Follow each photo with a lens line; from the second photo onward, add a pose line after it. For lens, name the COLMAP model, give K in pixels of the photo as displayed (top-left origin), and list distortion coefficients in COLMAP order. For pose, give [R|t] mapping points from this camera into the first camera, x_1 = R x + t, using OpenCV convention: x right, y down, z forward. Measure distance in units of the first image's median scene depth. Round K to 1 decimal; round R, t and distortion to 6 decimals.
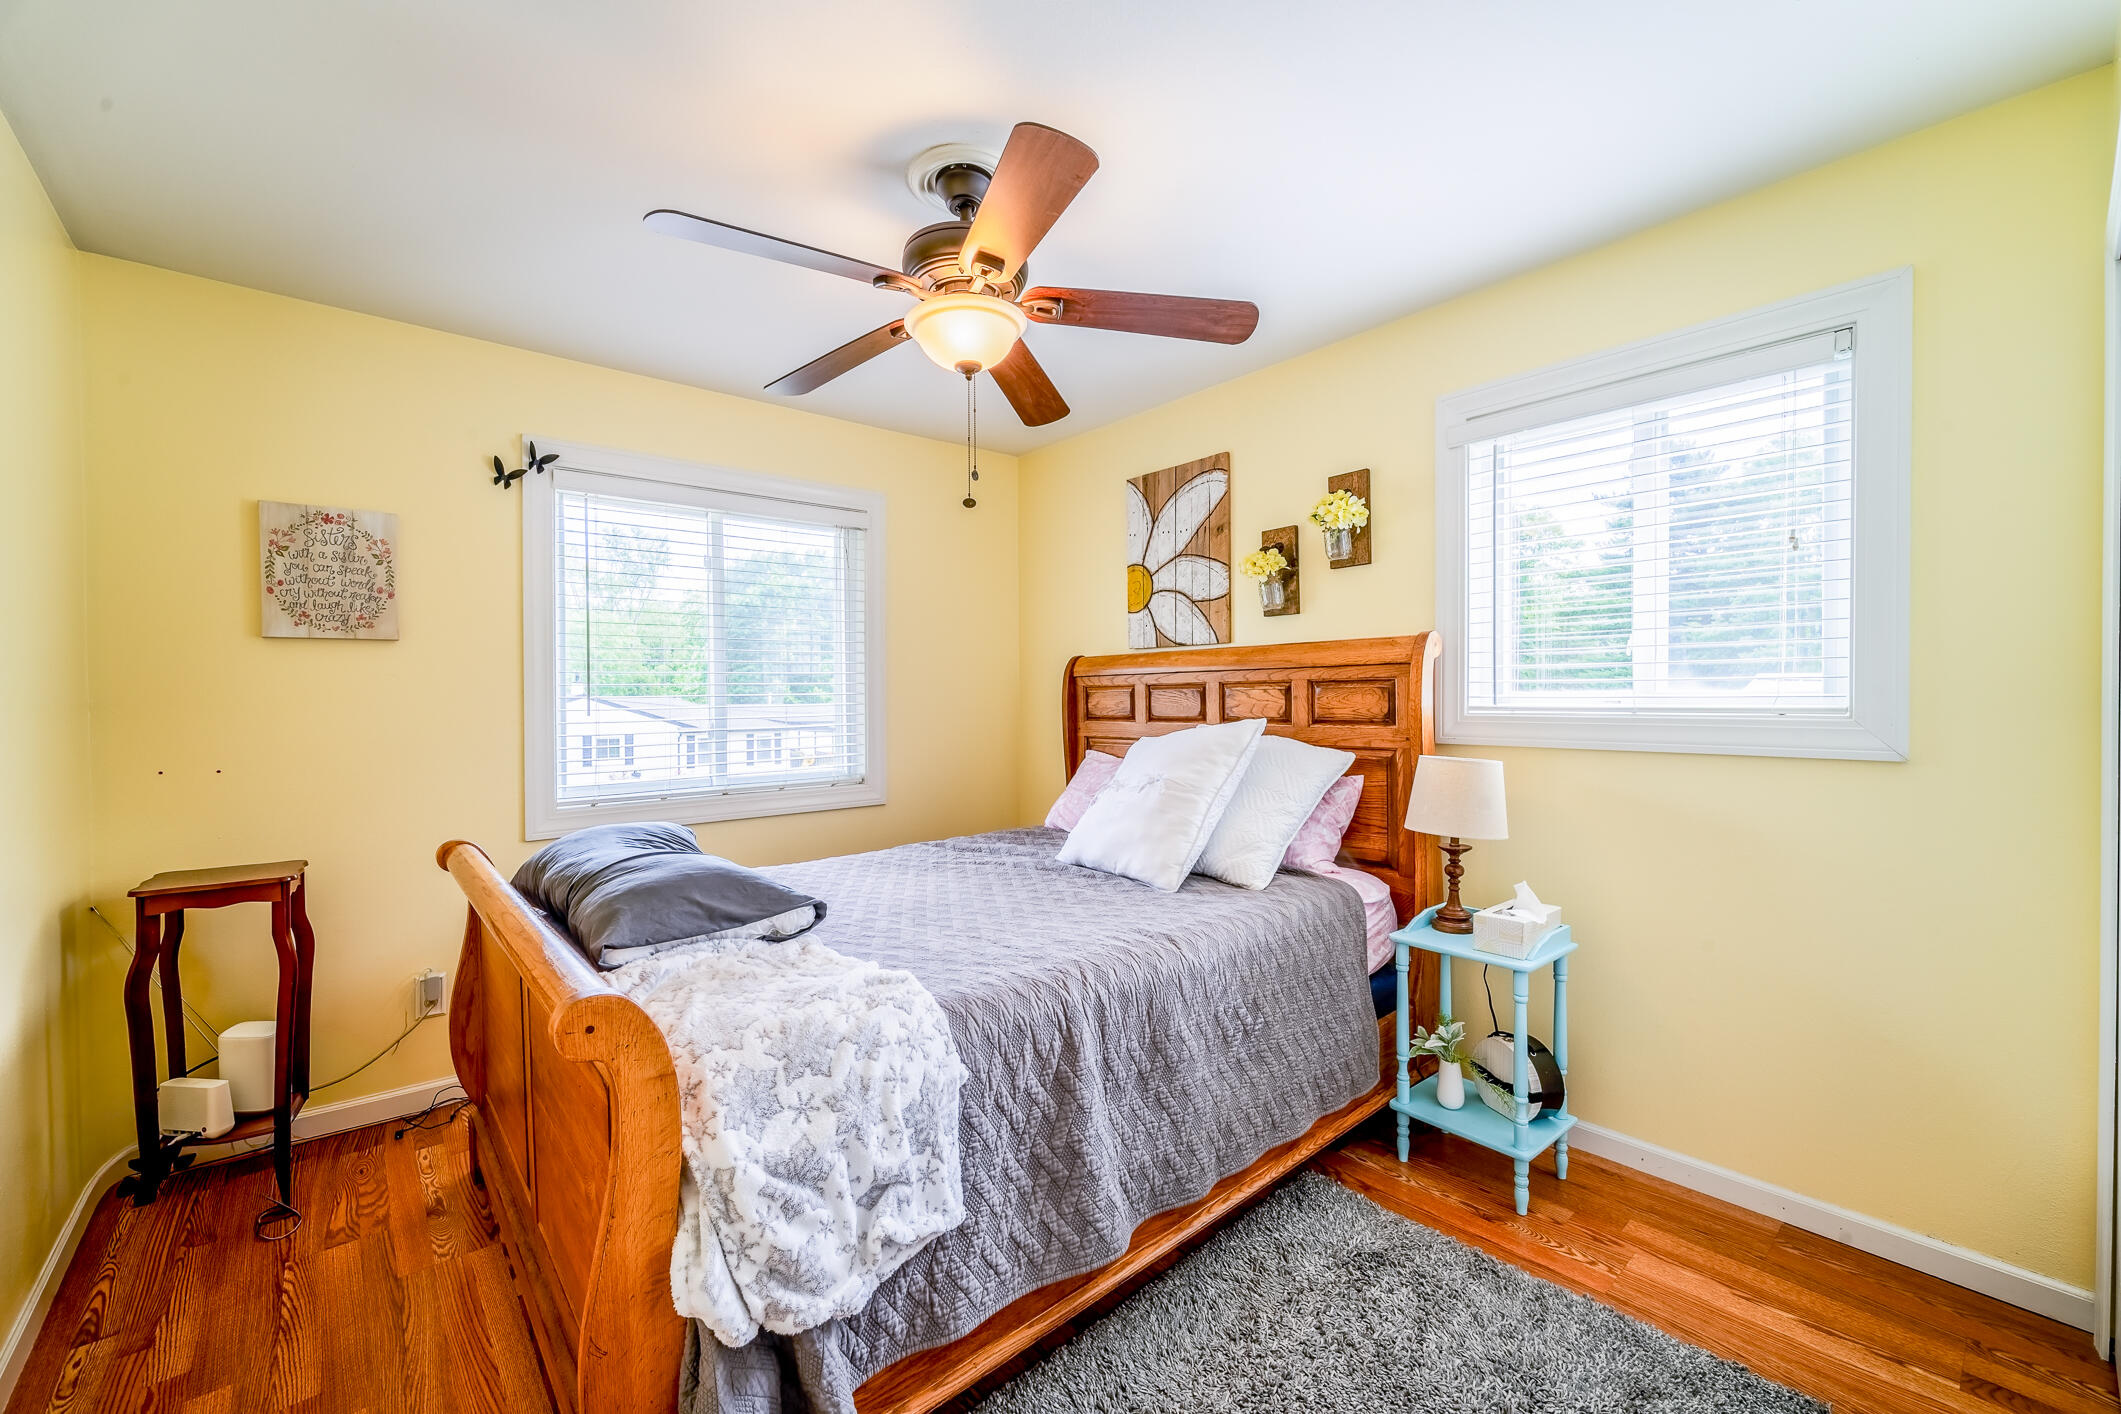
lens RADIAL K [[867.6, 0, 1060.7], [0, 867.6, 709.5], [0, 0, 1]] dist [0.002560, -0.002061]
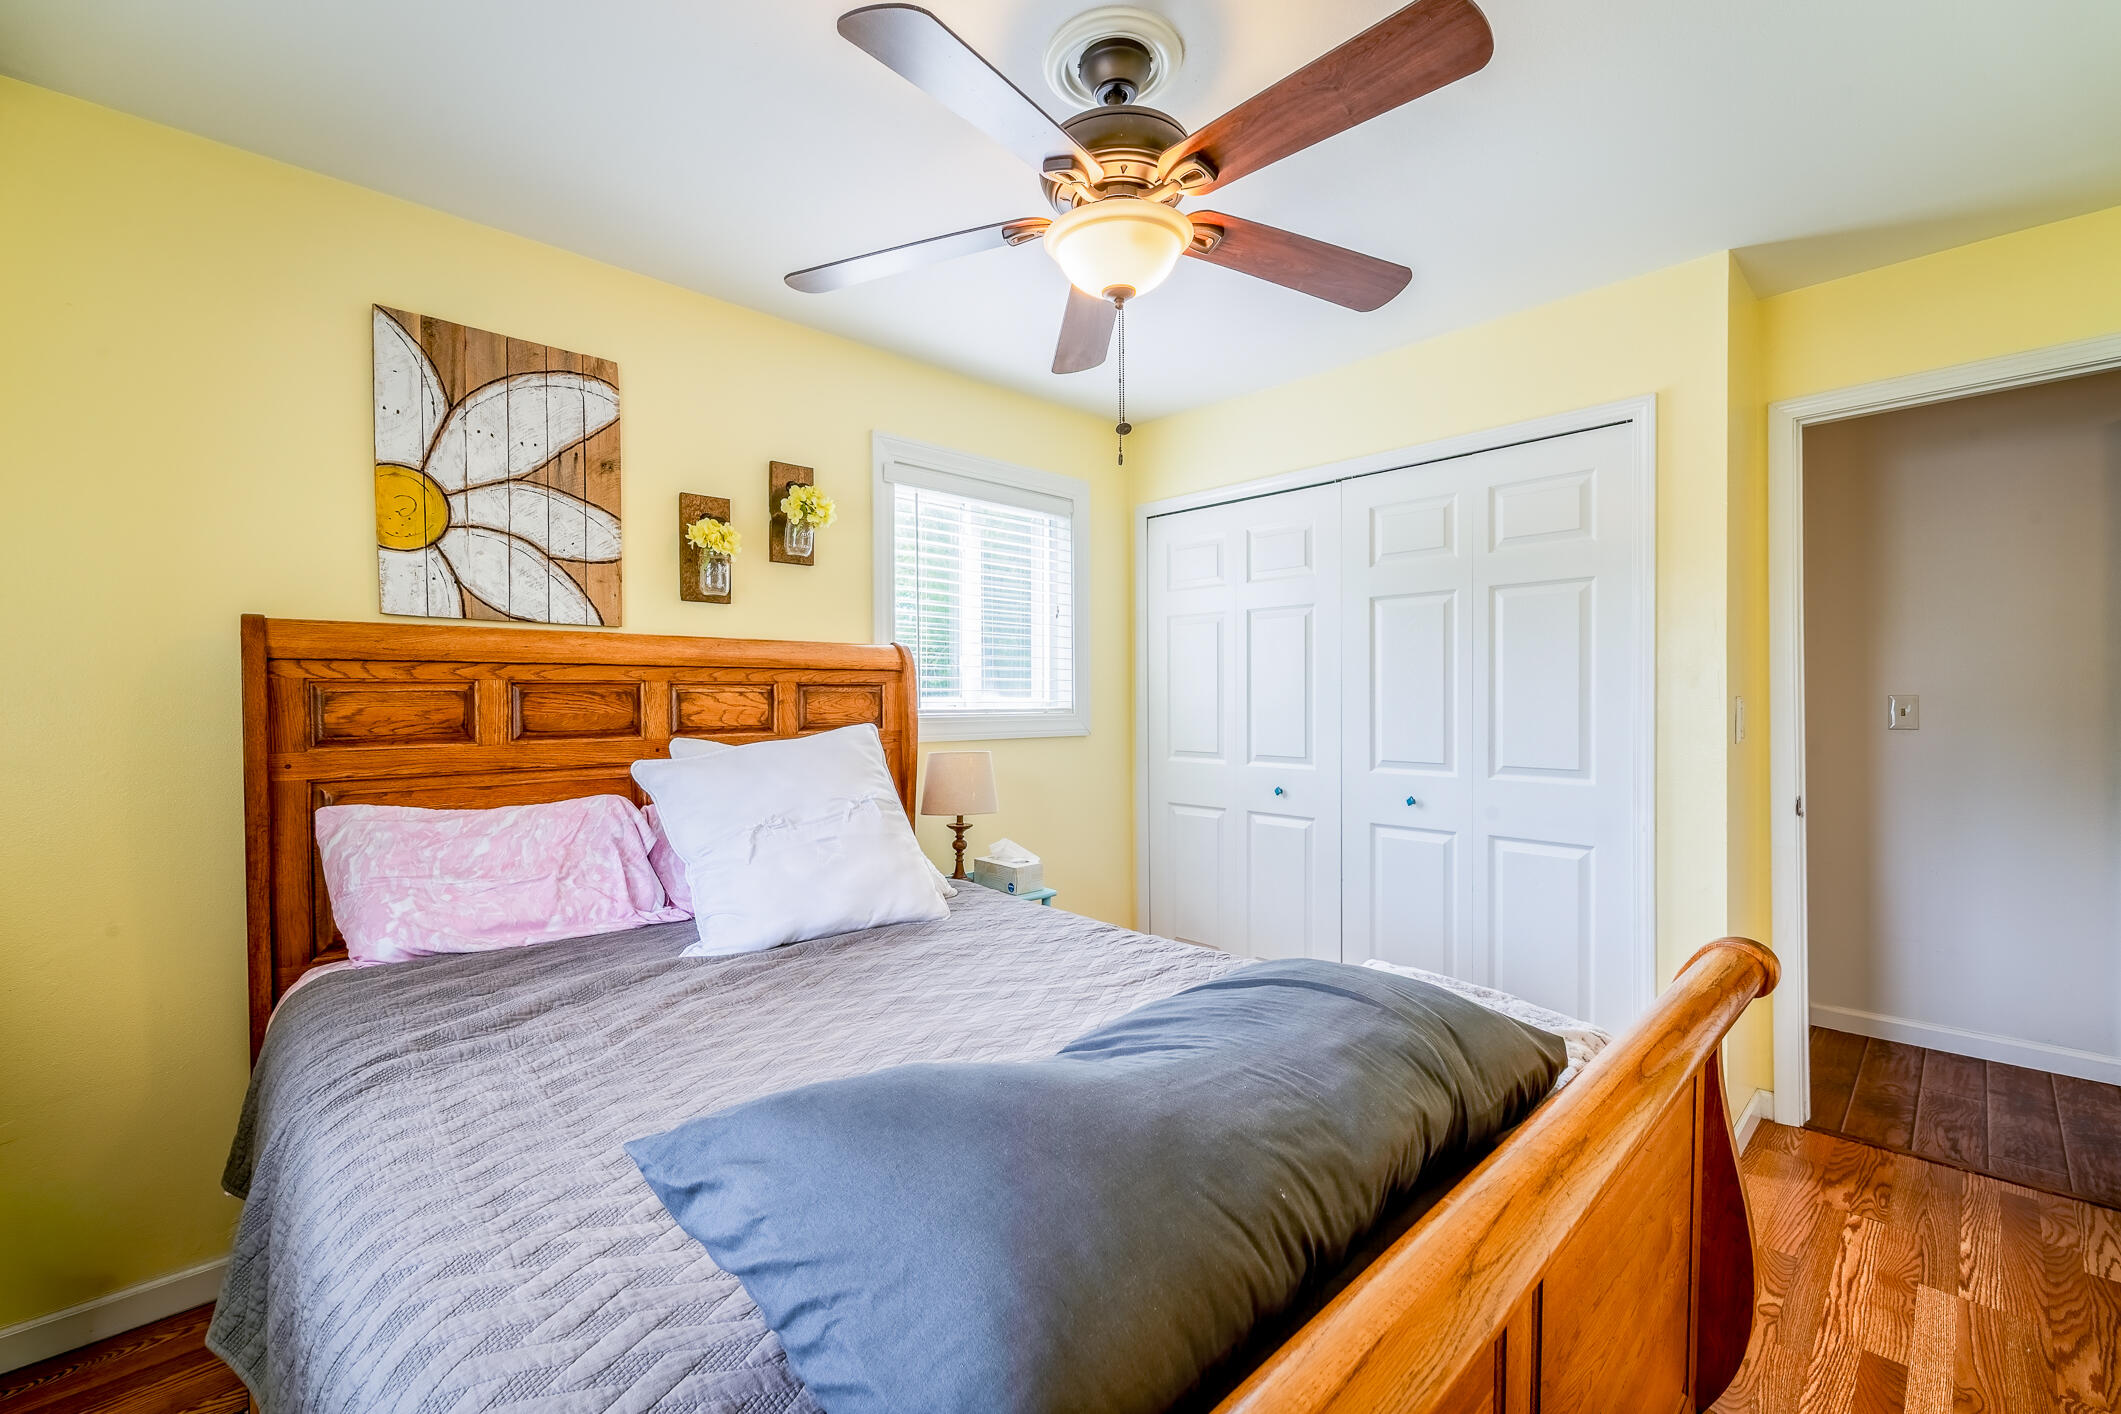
lens RADIAL K [[867.6, 0, 1059.7], [0, 867.6, 705.8], [0, 0, 1]] dist [0.002560, -0.002061]
pose [[-0.050491, 0.002909, 0.998720, -0.538648], [0.020483, 0.999788, -0.001877, -0.002126], [-0.998514, 0.020362, -0.050540, 0.659537]]
